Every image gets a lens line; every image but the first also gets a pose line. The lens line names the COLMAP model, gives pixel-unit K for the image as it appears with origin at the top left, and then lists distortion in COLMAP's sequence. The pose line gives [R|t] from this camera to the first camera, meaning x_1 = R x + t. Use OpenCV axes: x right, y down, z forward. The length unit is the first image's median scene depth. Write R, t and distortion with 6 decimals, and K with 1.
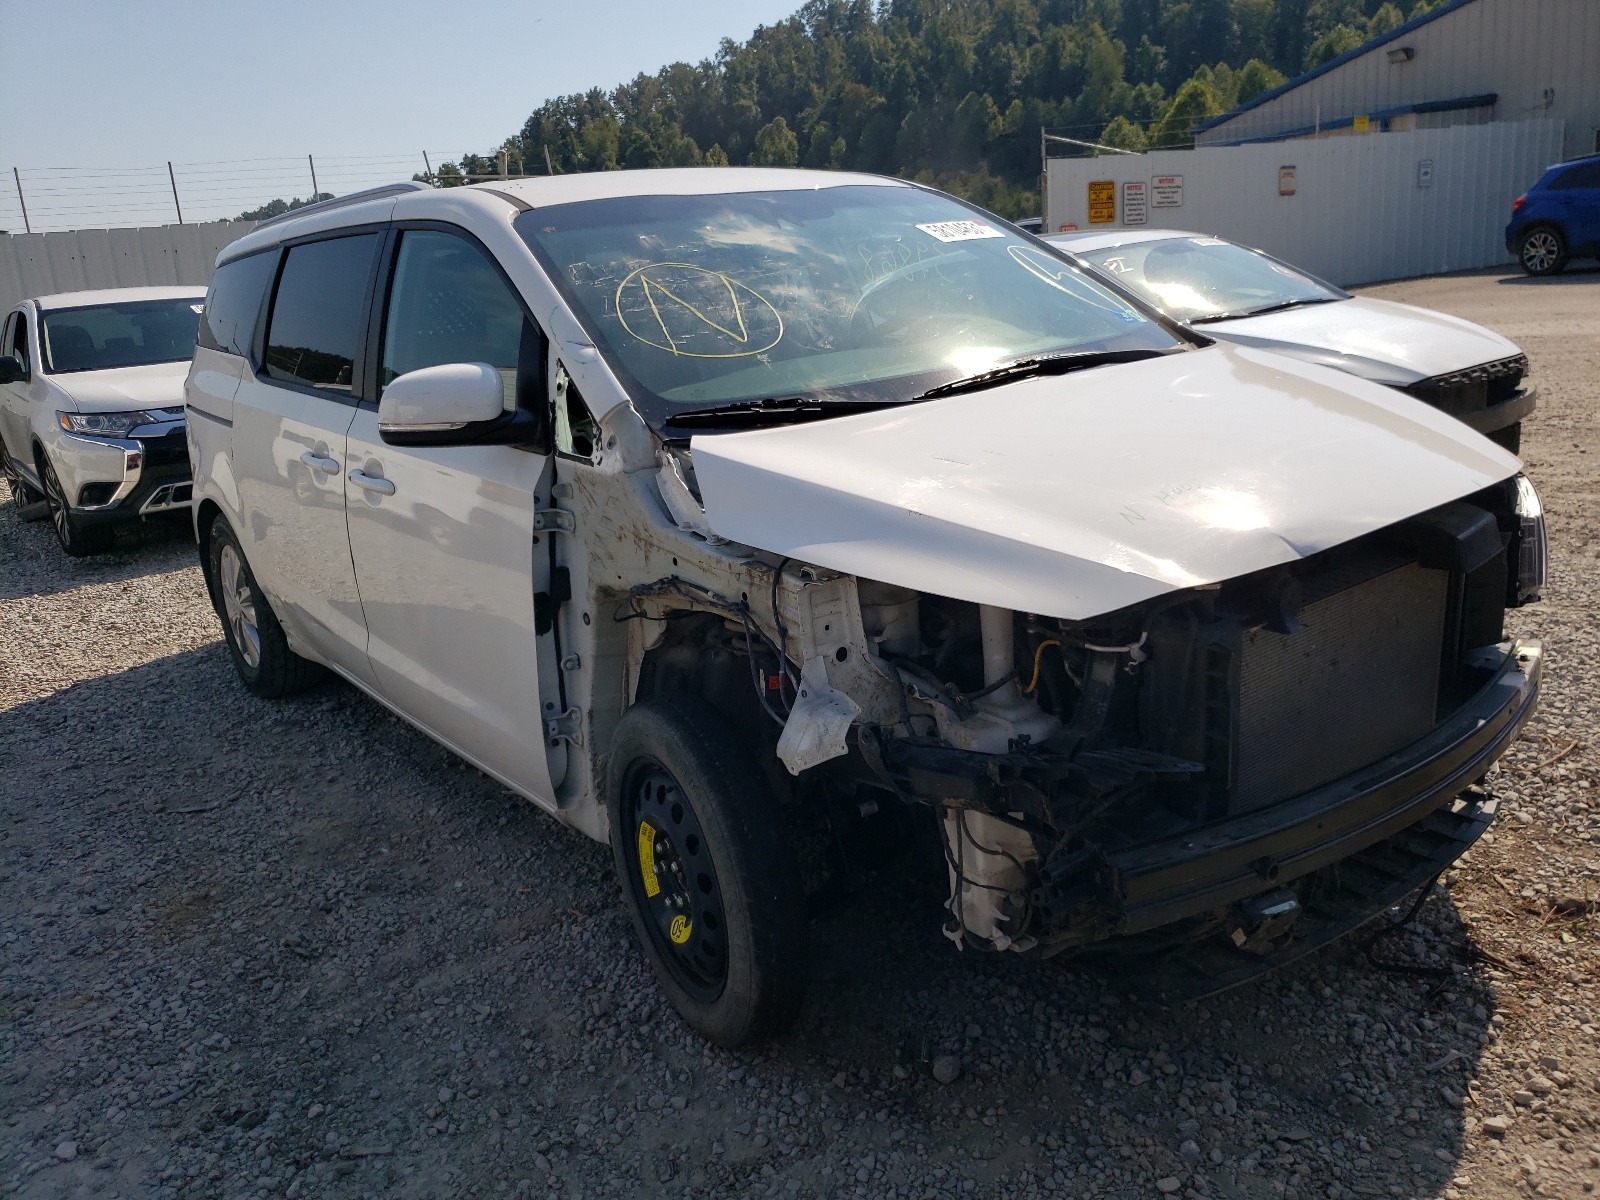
lens RADIAL K [[1225.5, 0, 800.0], [0, 1225.5, 600.0], [0, 0, 1]] dist [0.007976, 0.005075]
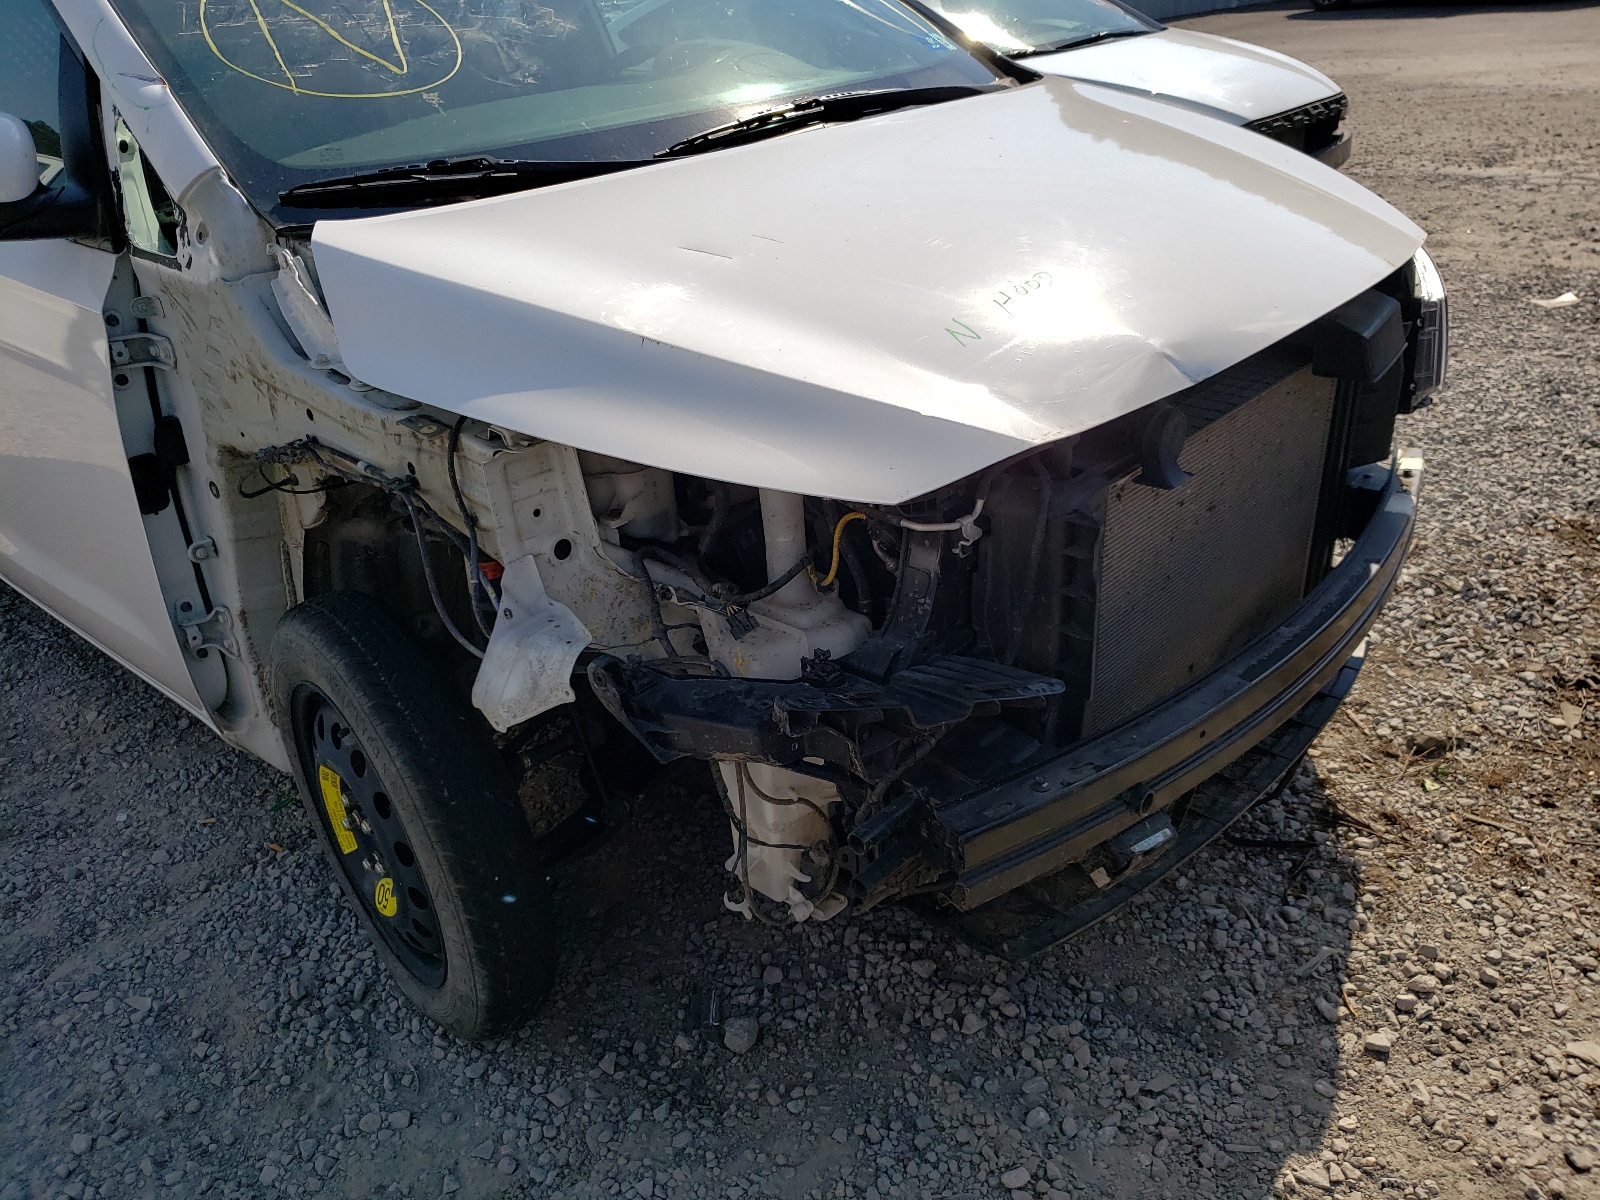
lens RADIAL K [[1190.3, 0, 786.2], [0, 1190.3, 602.2], [0, 0, 1]] dist [0.013390, 0.001629]
pose [[0.987449, -0.069242, 0.141954, 0.055659], [0.040265, 0.979443, 0.197662, -0.048268], [-0.152722, -0.189465, 0.969938, 0.283382]]
